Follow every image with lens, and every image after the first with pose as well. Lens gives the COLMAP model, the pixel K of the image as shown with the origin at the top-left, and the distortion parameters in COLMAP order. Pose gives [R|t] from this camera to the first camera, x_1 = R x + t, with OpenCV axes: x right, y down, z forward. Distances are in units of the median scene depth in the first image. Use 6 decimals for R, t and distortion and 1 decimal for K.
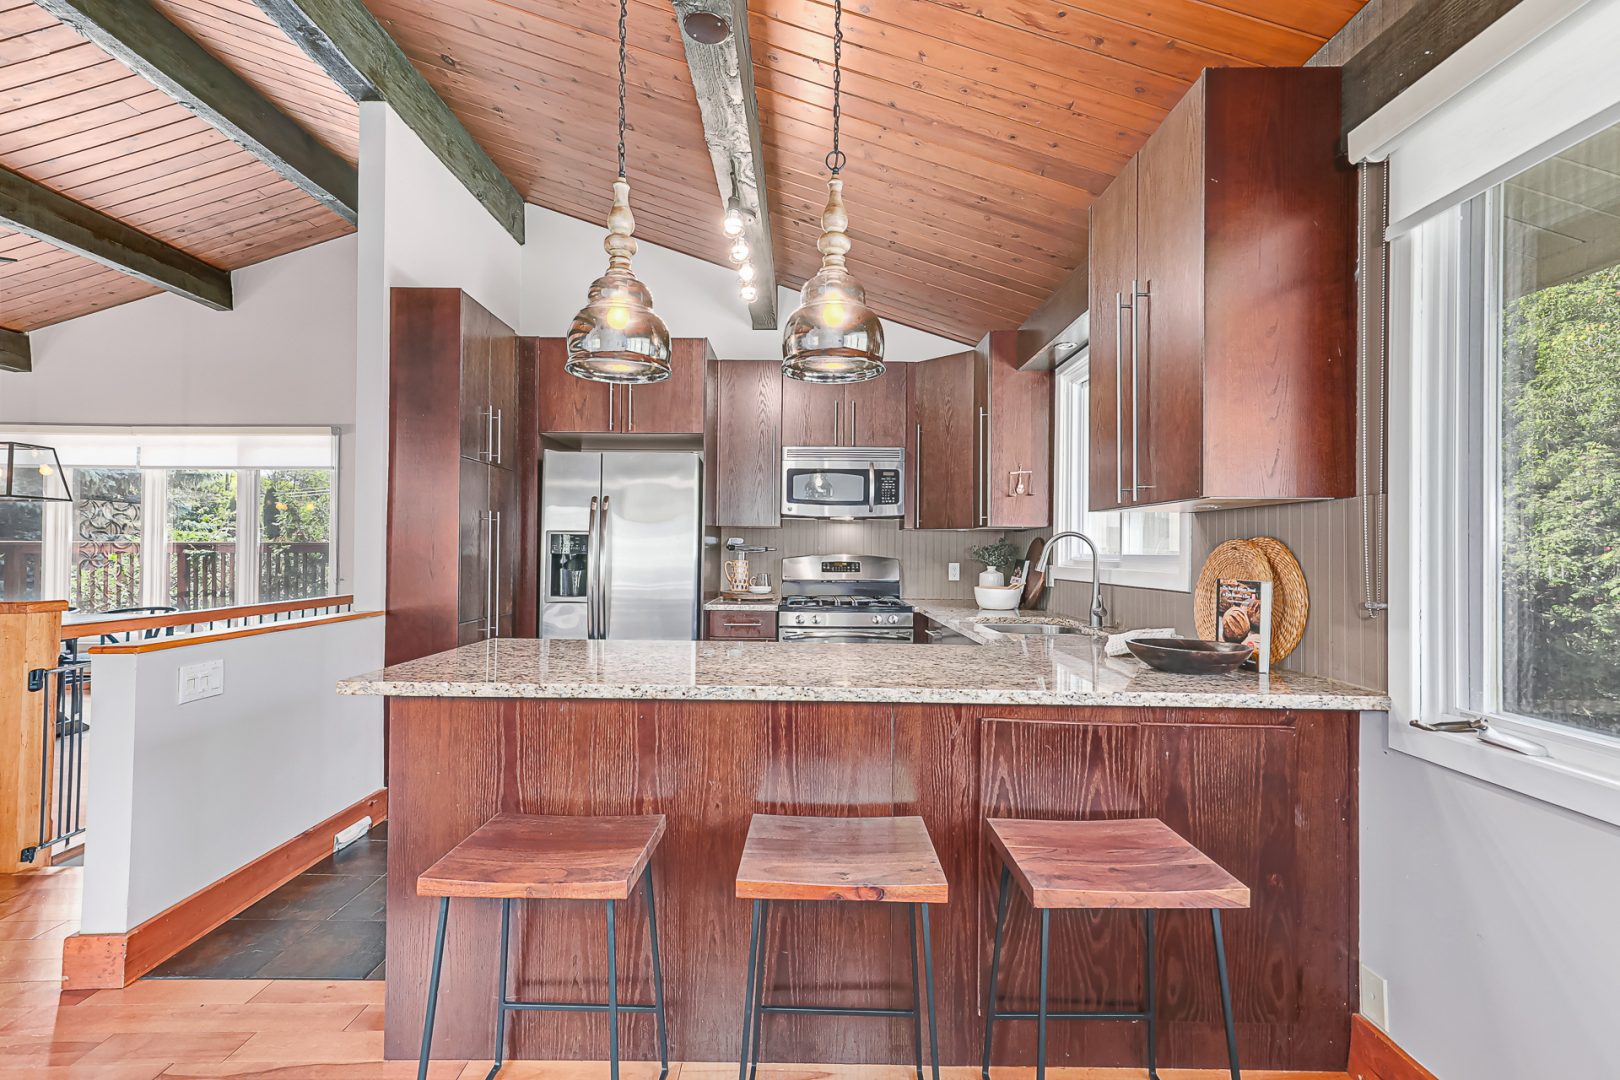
lens RADIAL K [[739.8, 0, 809.5], [0, 739.8, 543.2], [0, 0, 1]] dist [0.019213, 0.002082]
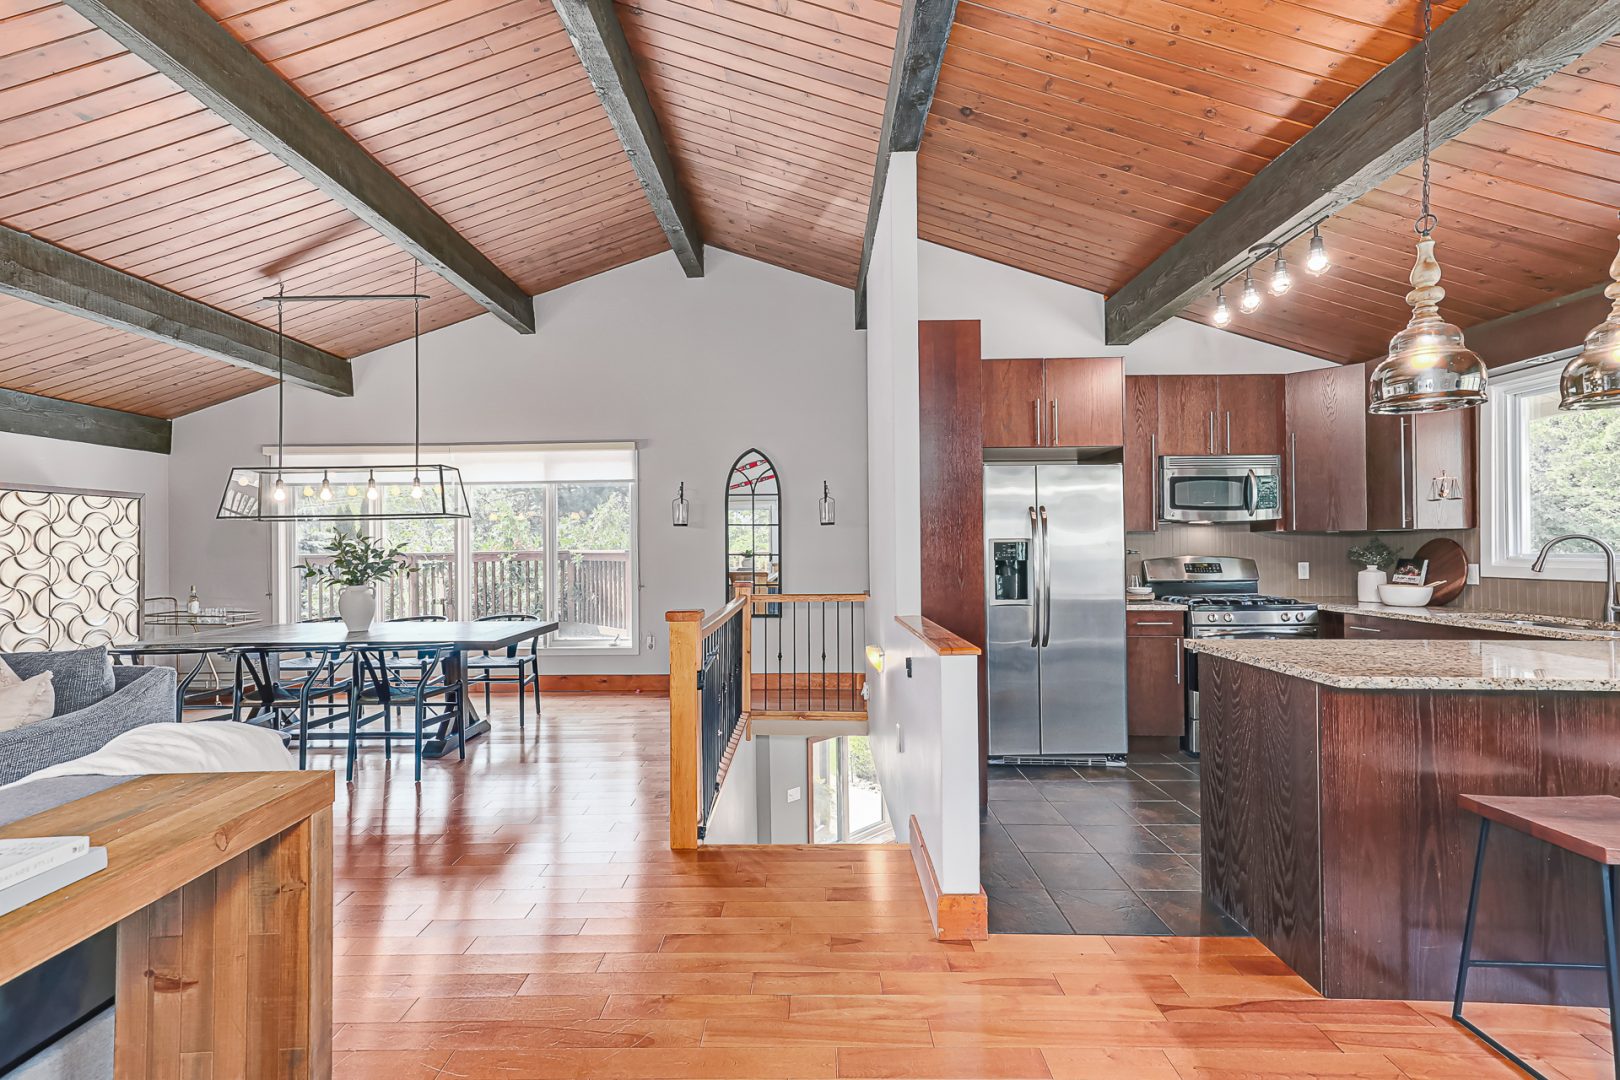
lens RADIAL K [[739.8, 0, 811.0], [0, 739.8, 541.8], [0, 0, 1]] dist [0.019213, 0.002082]
pose [[0.999887, -0.014900, -0.001780, -0.609966], [0.014902, 0.999888, 0.001594, -0.018479], [0.001756, -0.001621, 0.999997, -0.080221]]
